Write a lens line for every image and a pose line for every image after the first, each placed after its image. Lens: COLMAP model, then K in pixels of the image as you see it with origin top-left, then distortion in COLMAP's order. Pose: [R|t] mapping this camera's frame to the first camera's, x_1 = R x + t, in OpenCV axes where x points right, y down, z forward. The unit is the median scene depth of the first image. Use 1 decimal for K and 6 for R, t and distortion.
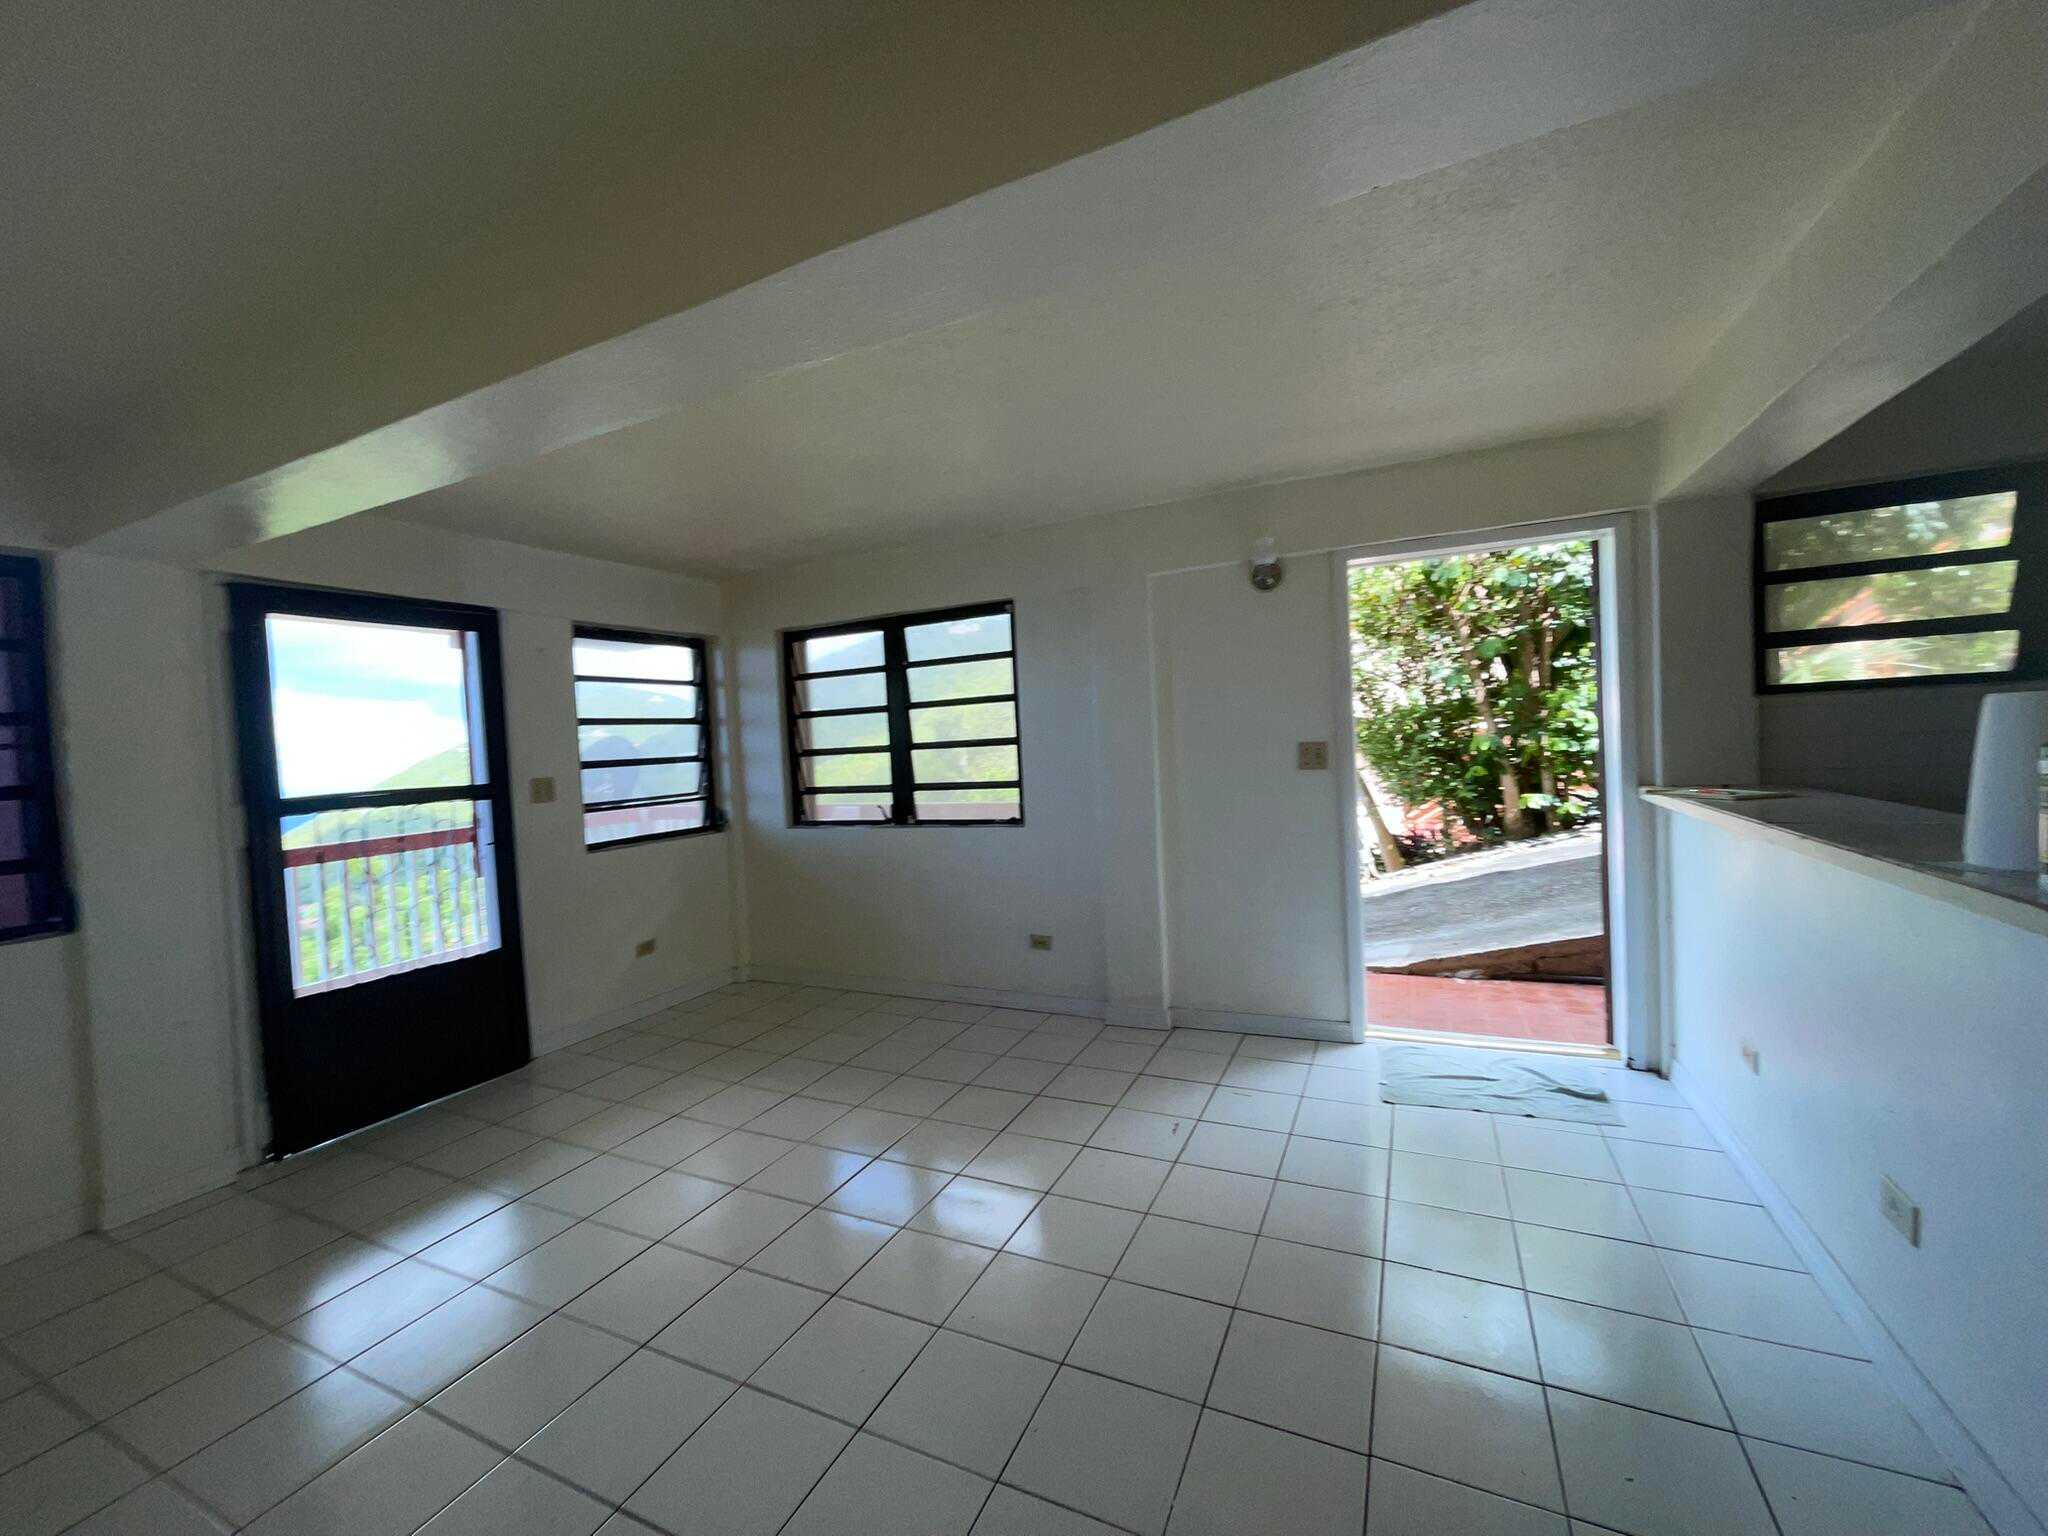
lens RADIAL K [[829.0, 0, 1026.1], [0, 829.0, 752.3], [0, 0, 1]] dist [0.000236, 0.000816]
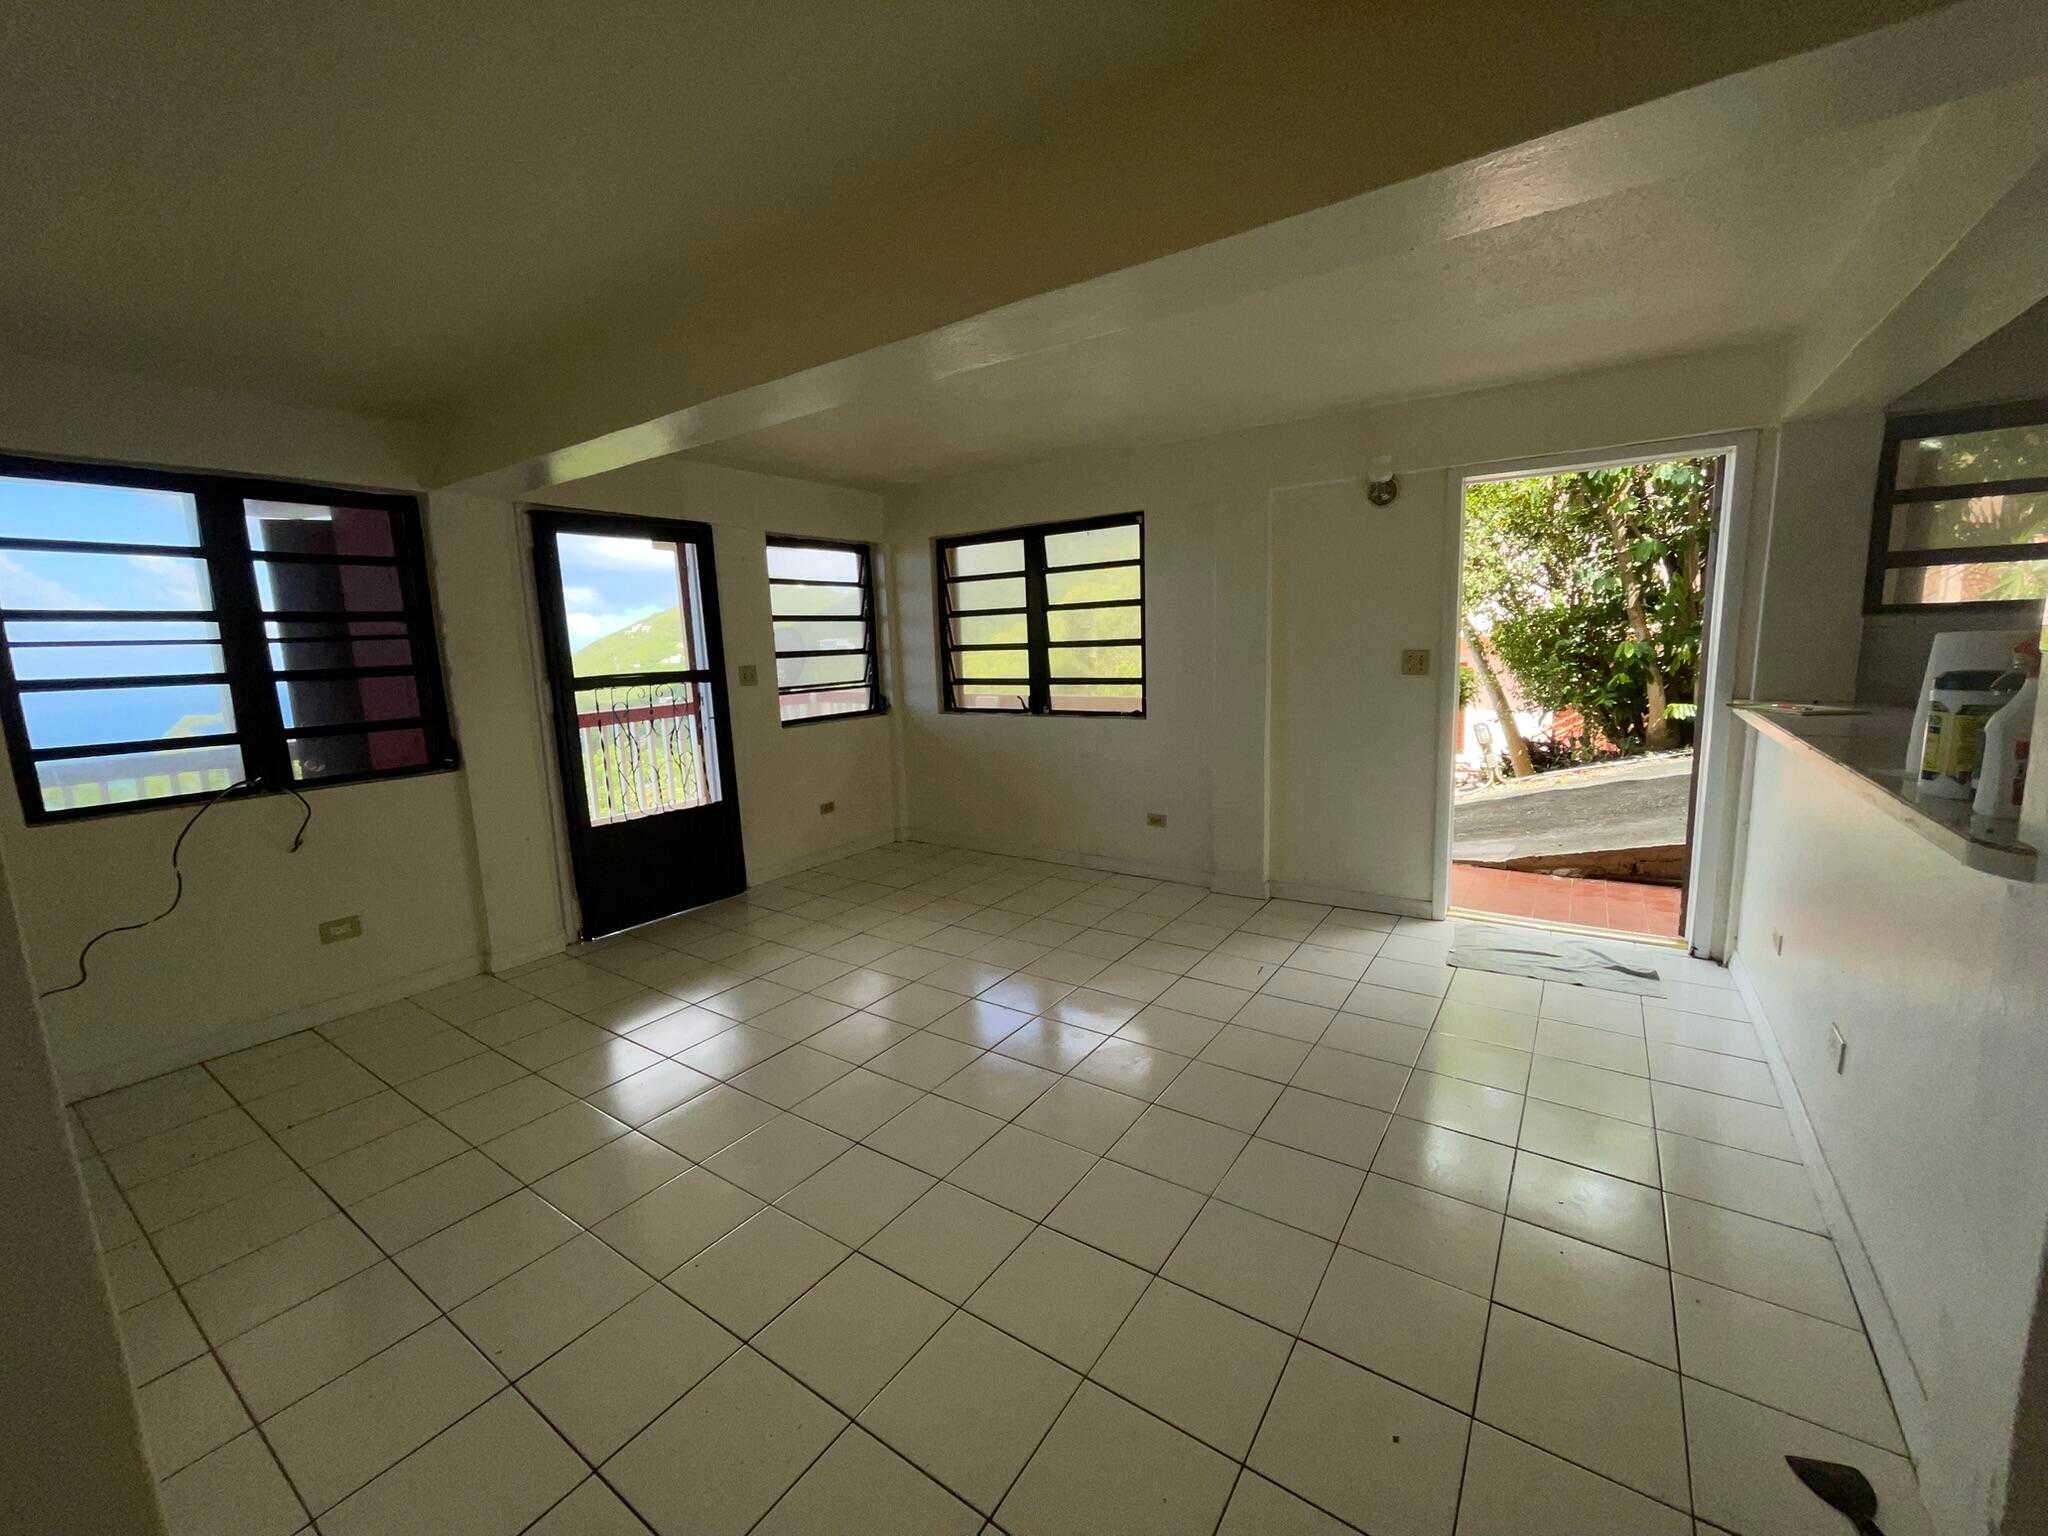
lens RADIAL K [[829.0, 0, 1030.6], [0, 829.0, 749.5], [0, 0, 1]] dist [0.000236, 0.000816]
pose [[0.988452, 0.039130, -0.146398, 0.010530], [-0.020406, 0.991657, 0.127278, -0.010039], [0.150157, -0.122821, 0.981003, -0.149618]]
